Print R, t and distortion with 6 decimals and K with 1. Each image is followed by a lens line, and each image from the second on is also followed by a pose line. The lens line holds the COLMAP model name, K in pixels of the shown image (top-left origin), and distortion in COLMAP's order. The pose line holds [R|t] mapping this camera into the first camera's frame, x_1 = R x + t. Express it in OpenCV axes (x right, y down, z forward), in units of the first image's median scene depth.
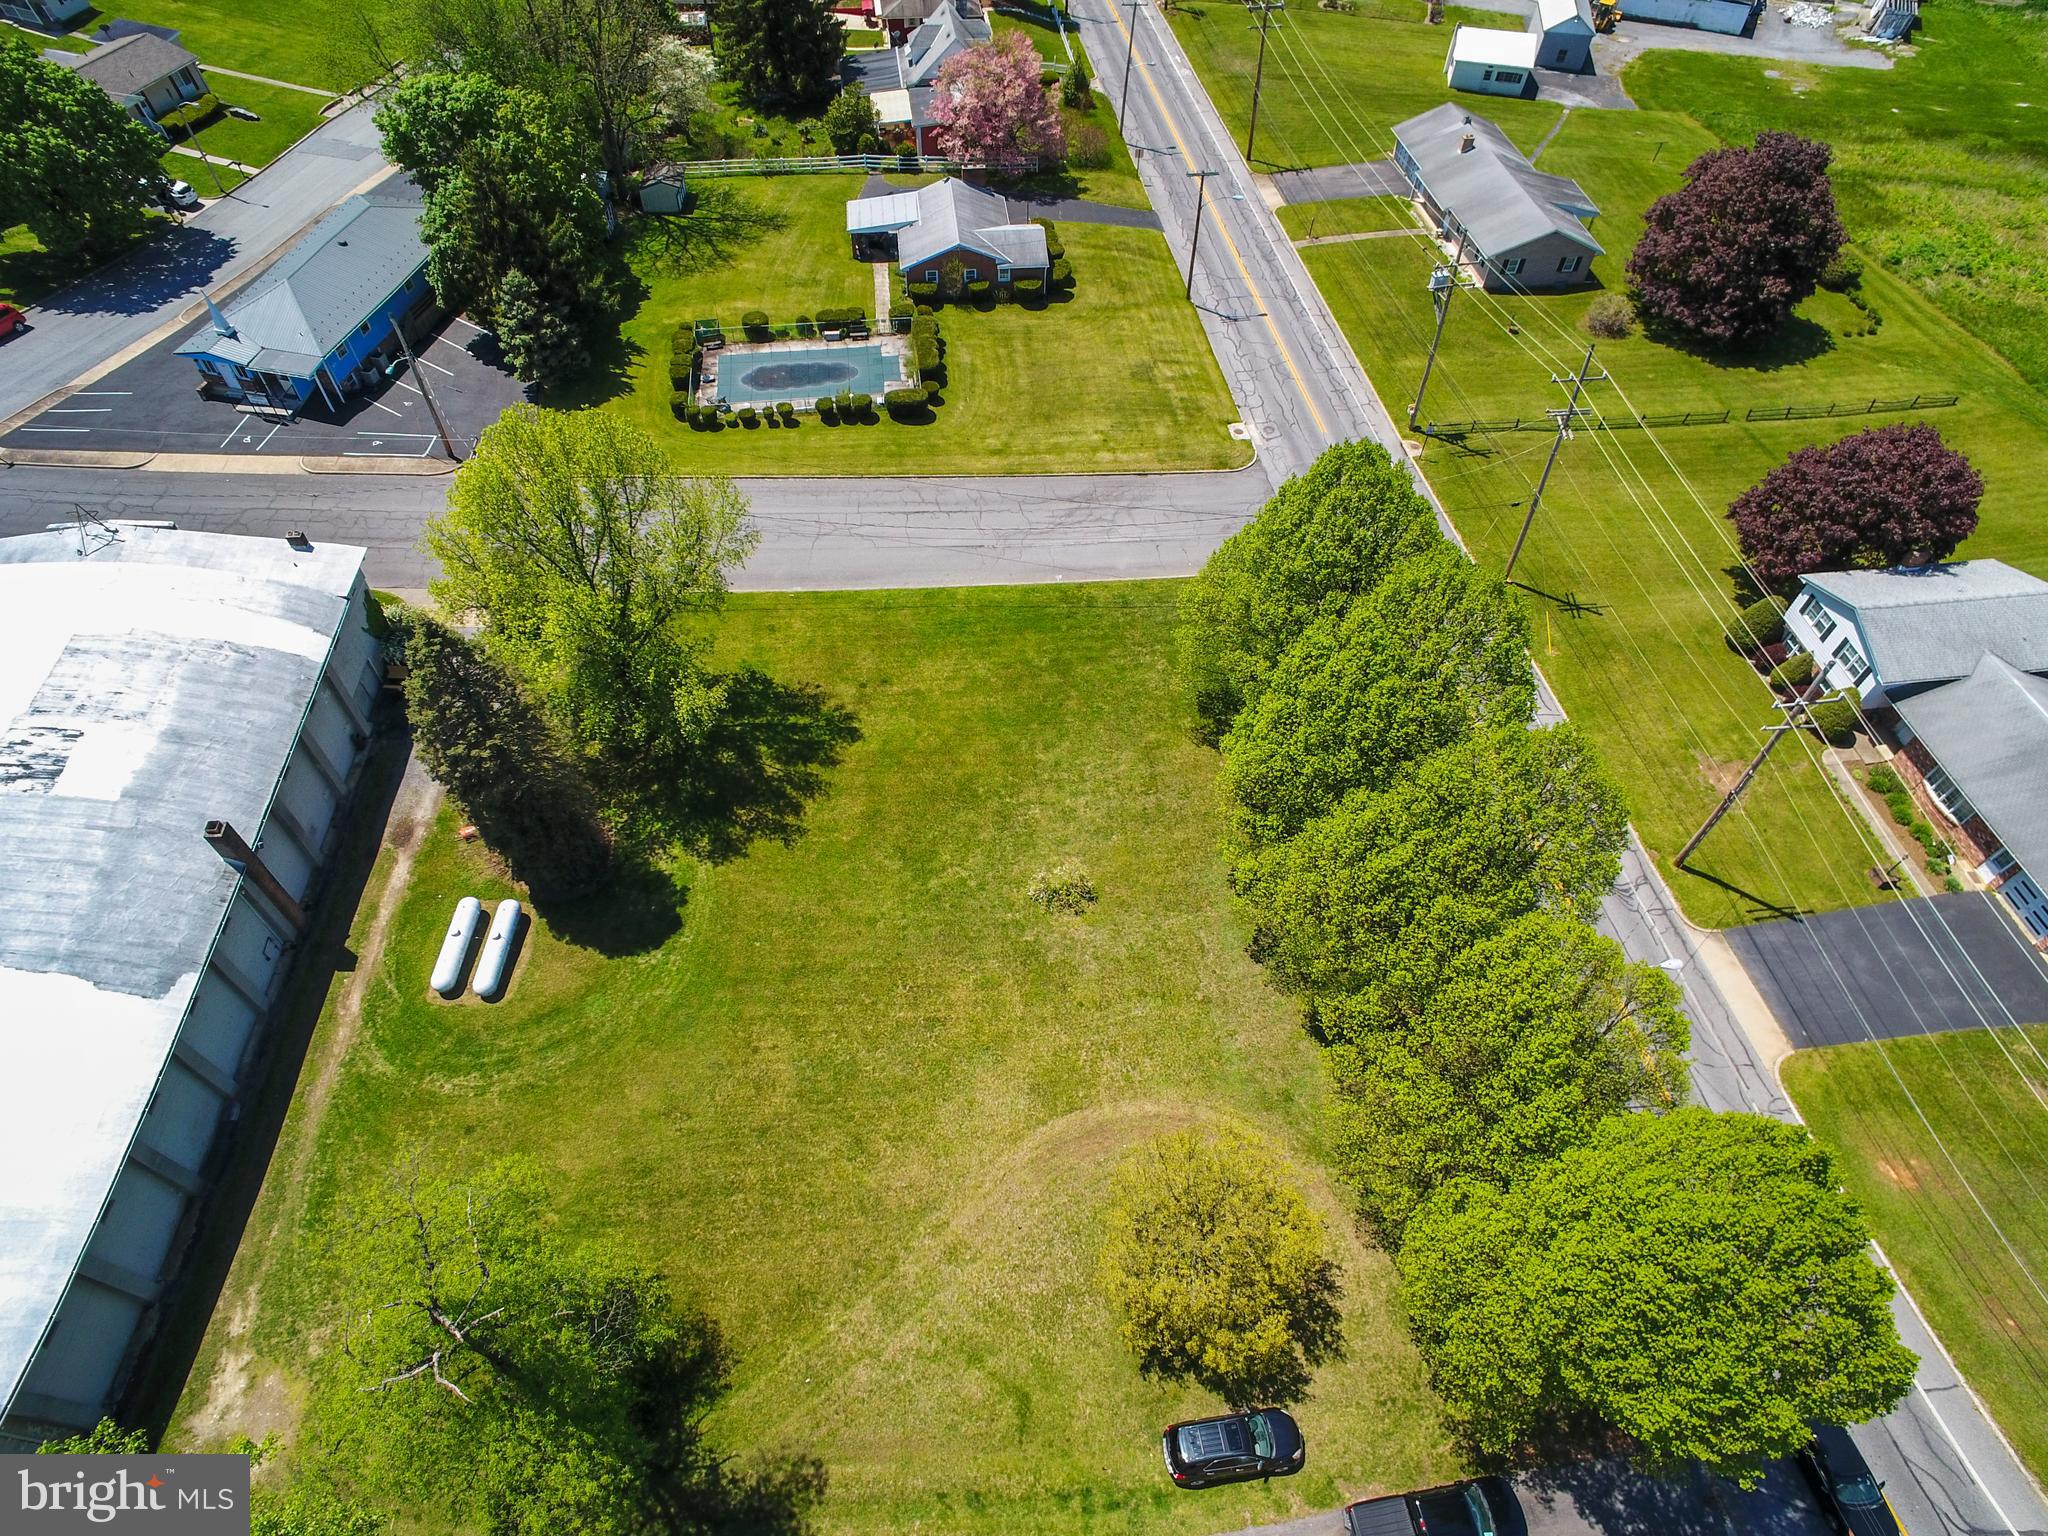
lens RADIAL K [[1192.6, 0, 1014.9], [0, 1192.6, 776.9], [0, 0, 1]] dist [-0.100121, 0.086336]
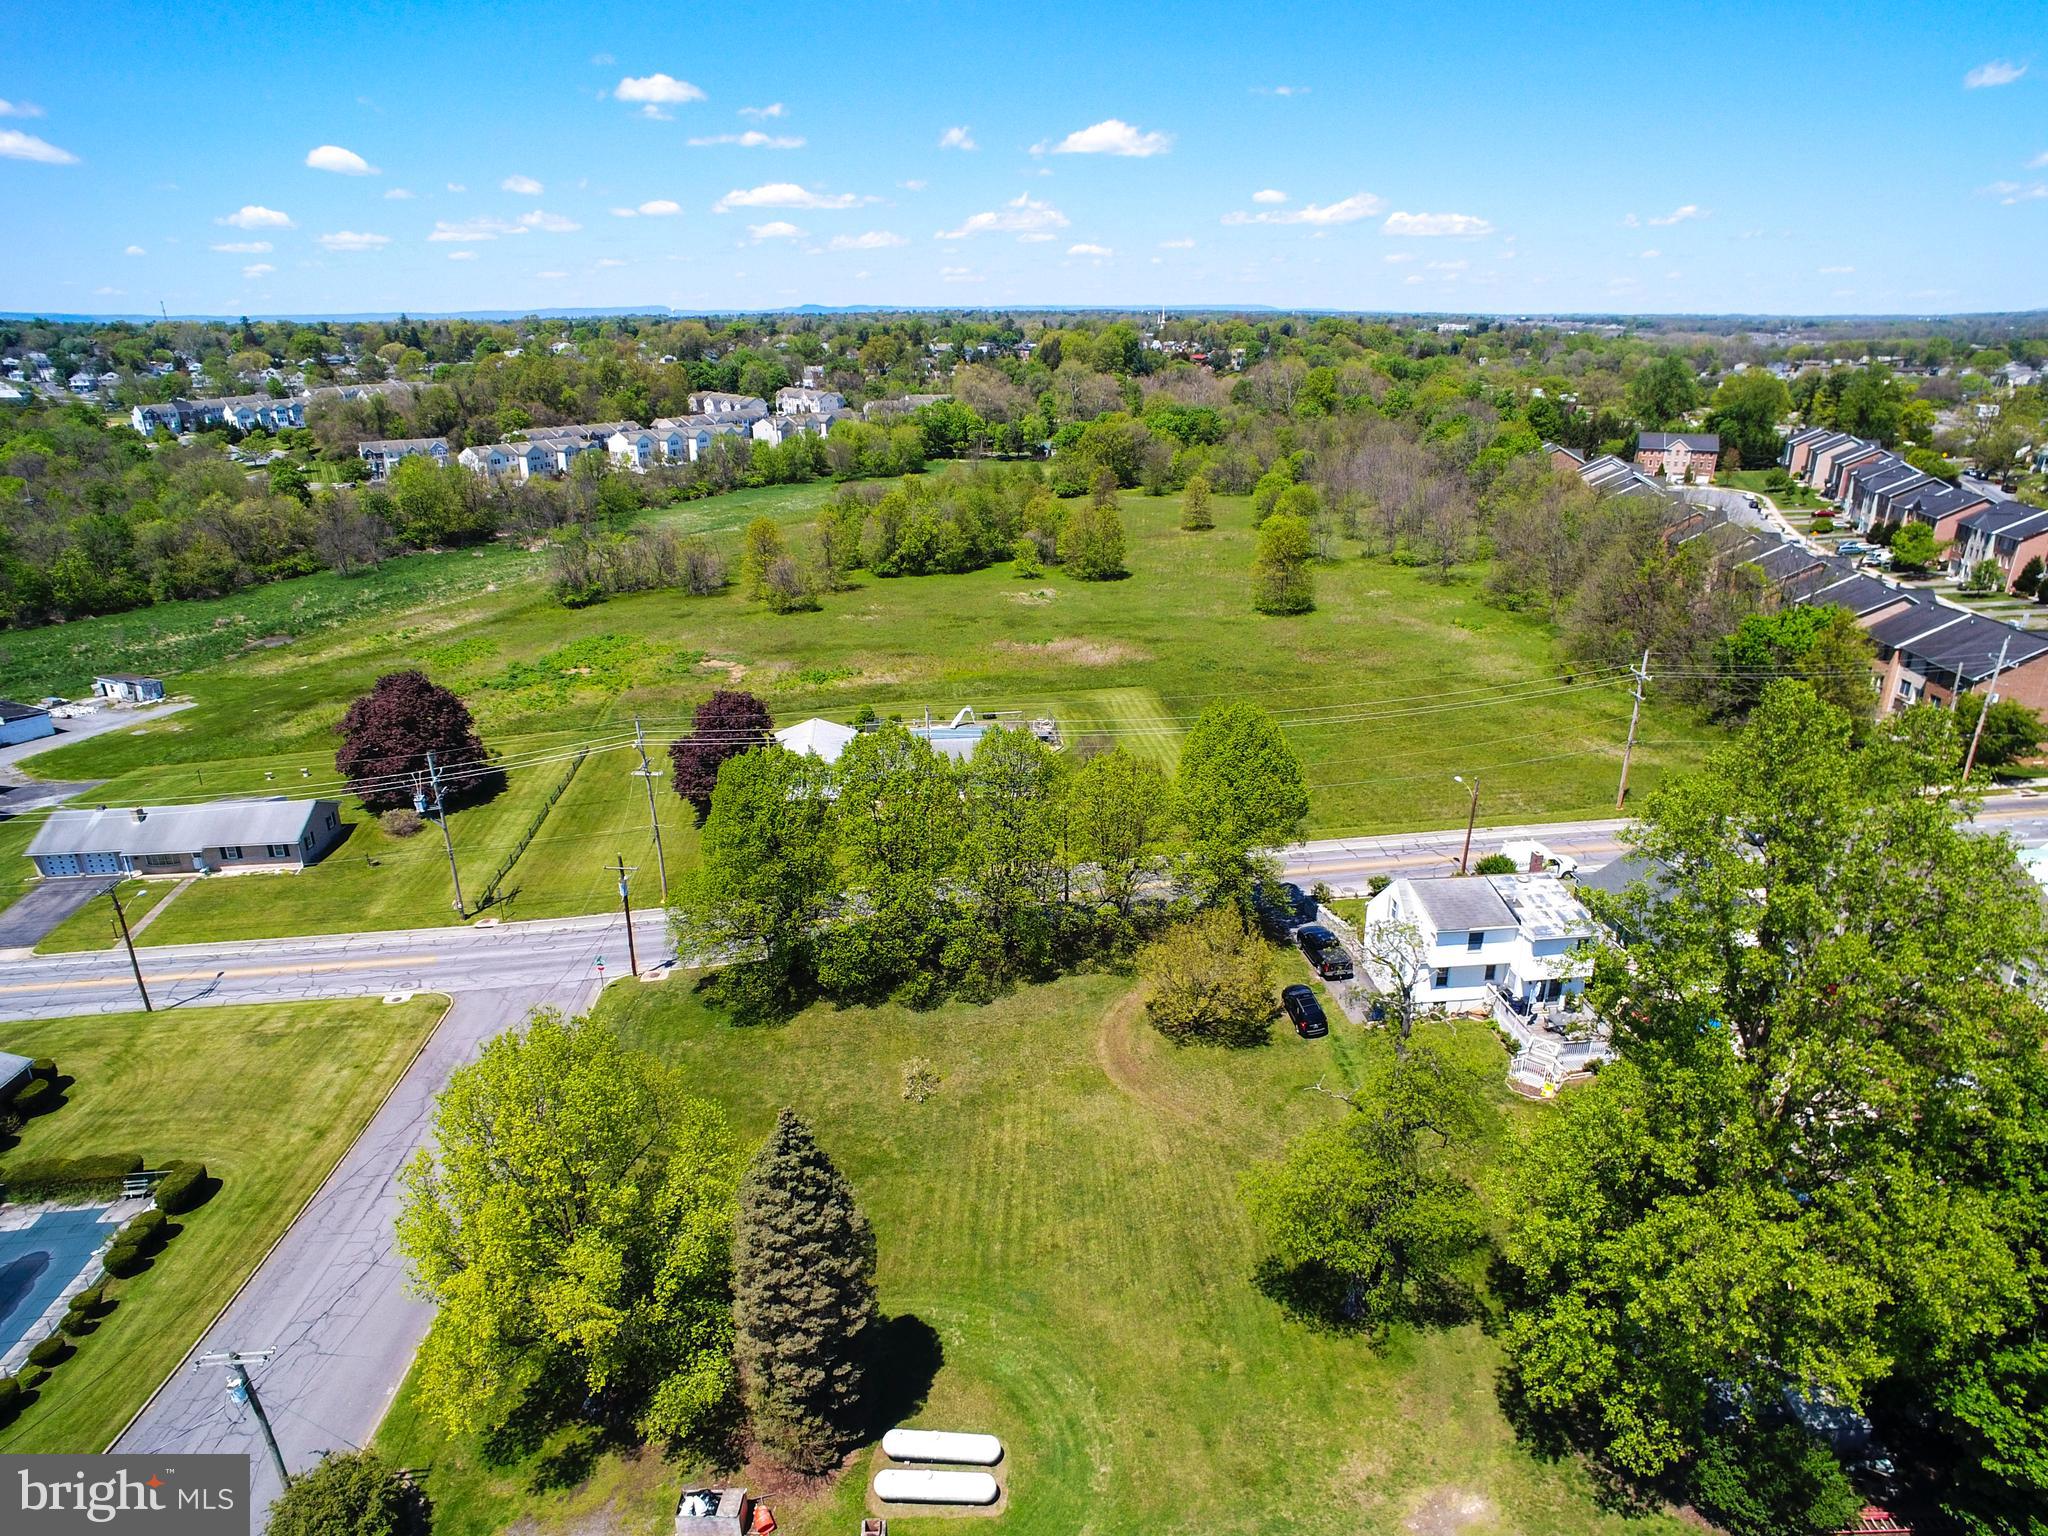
lens RADIAL K [[1242.0, 0, 1017.0], [0, 1242.0, 779.1], [0, 0, 1]] dist [-0.095260, 0.075917]
pose [[0.026166, -0.368893, 0.929103, -0.773124], [0.797843, 0.567686, 0.202926, -0.198536], [-0.602297, 0.735969, 0.309173, 0.211677]]
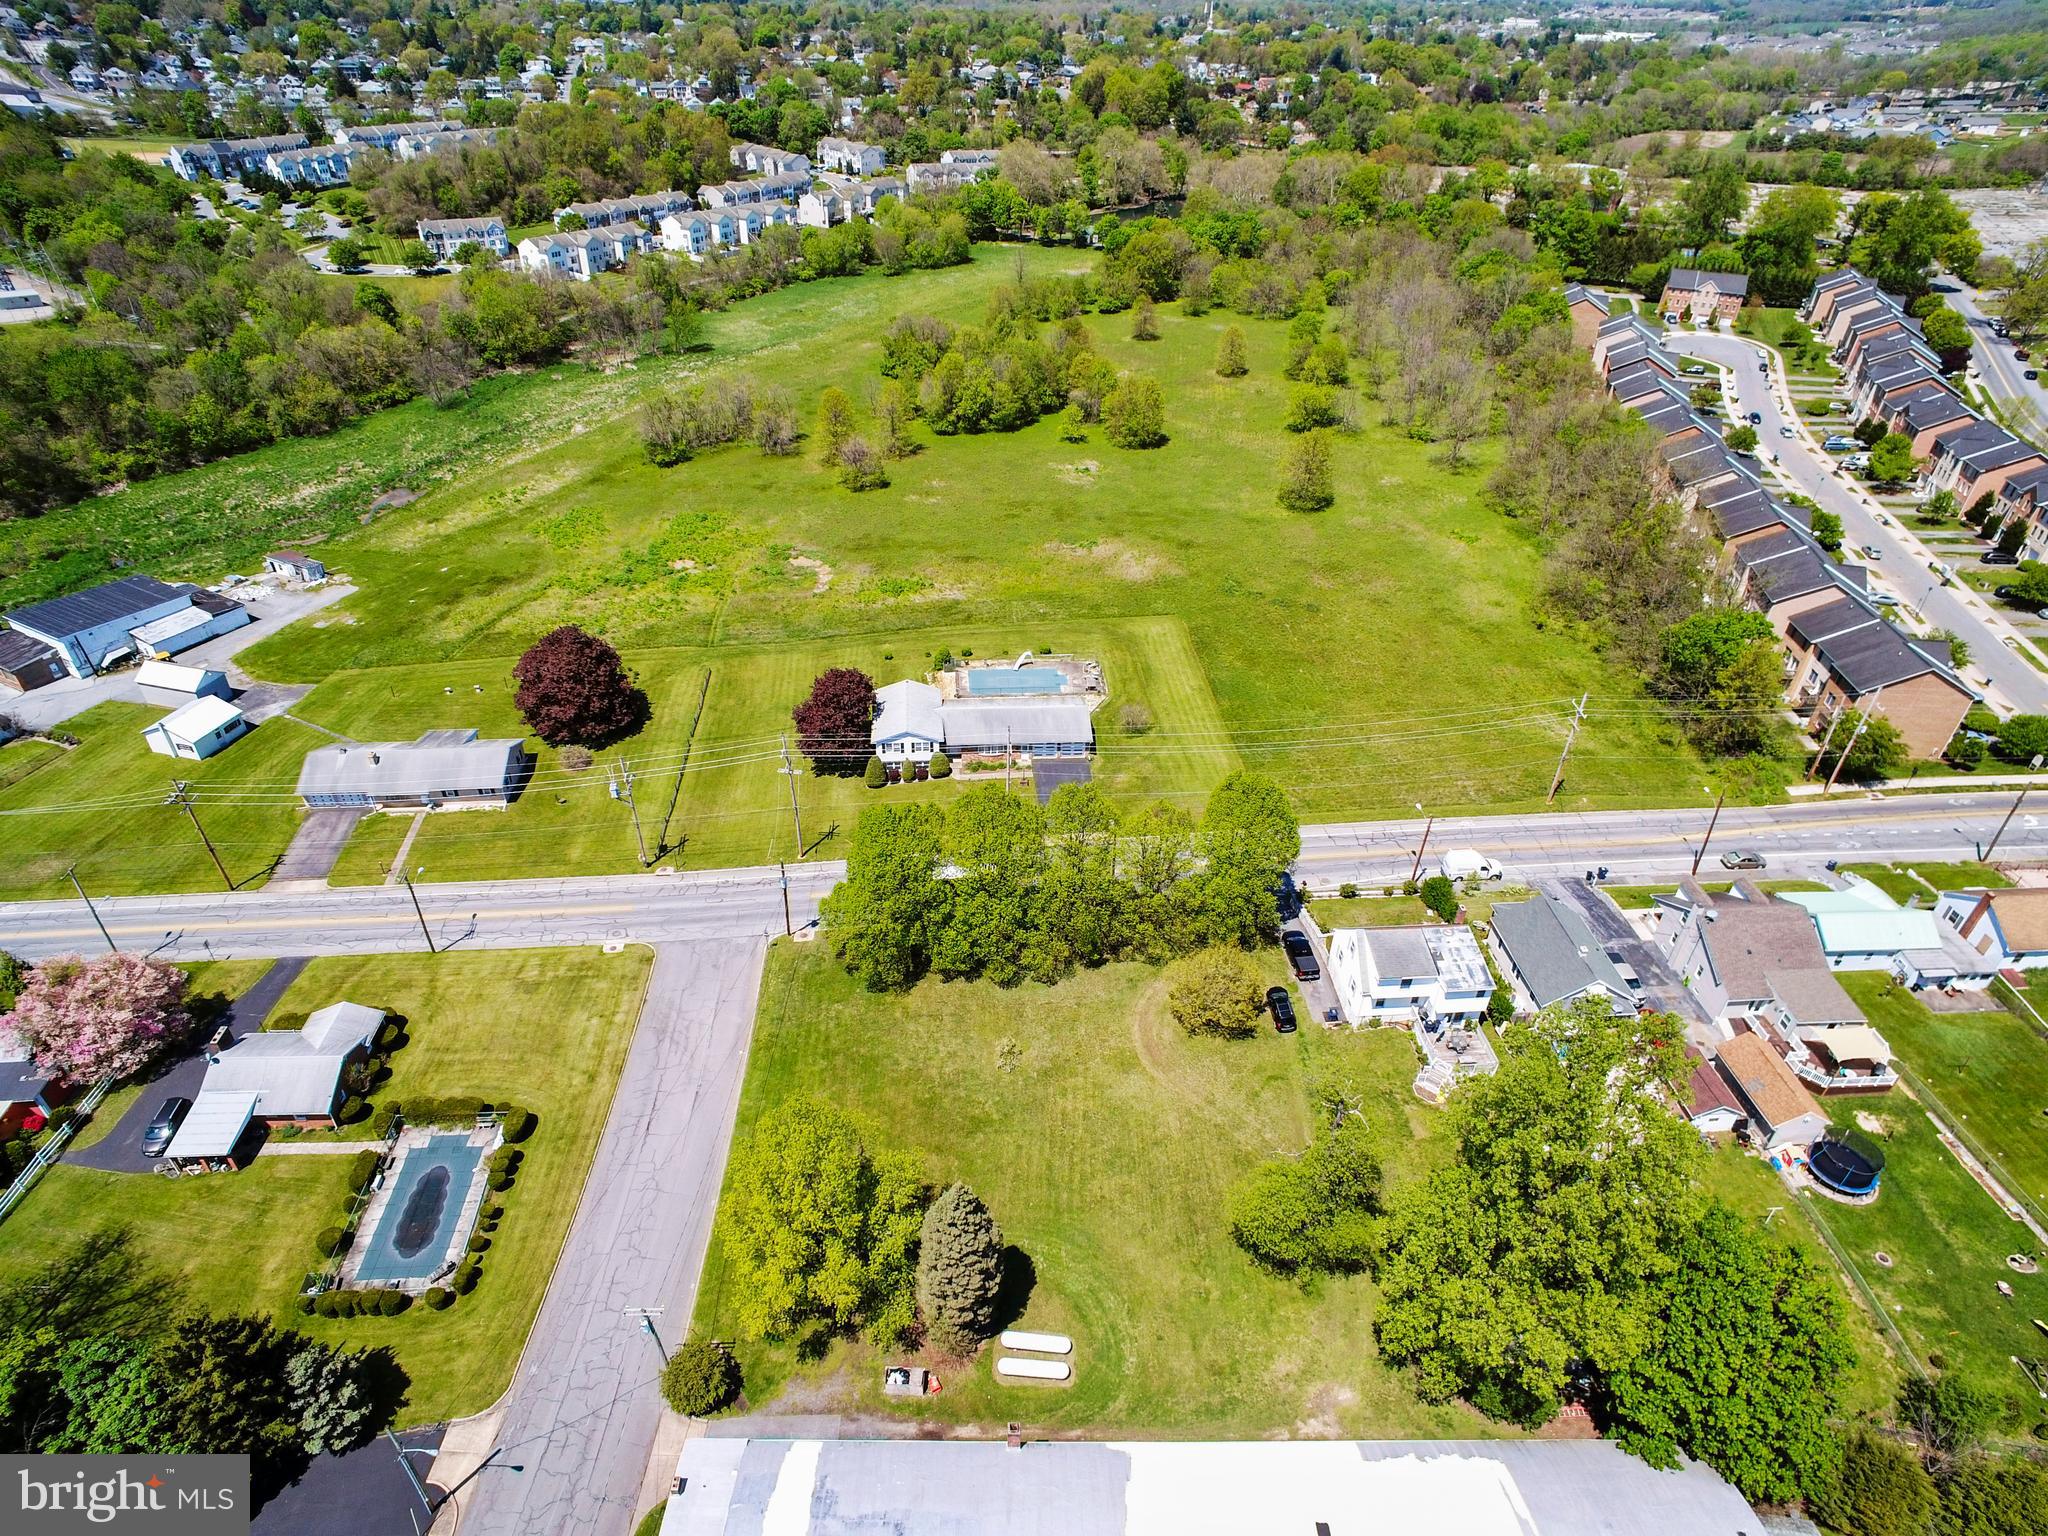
lens RADIAL K [[1184.0, 0, 1016.6], [0, 1184.0, 775.4], [0, 0, 1]] dist [-0.090201, 0.069613]
pose [[0.053600, -0.582676, 0.810935, -0.854552], [0.781141, 0.530362, 0.329447, -0.522784], [-0.622050, 0.615796, 0.483580, -0.107318]]
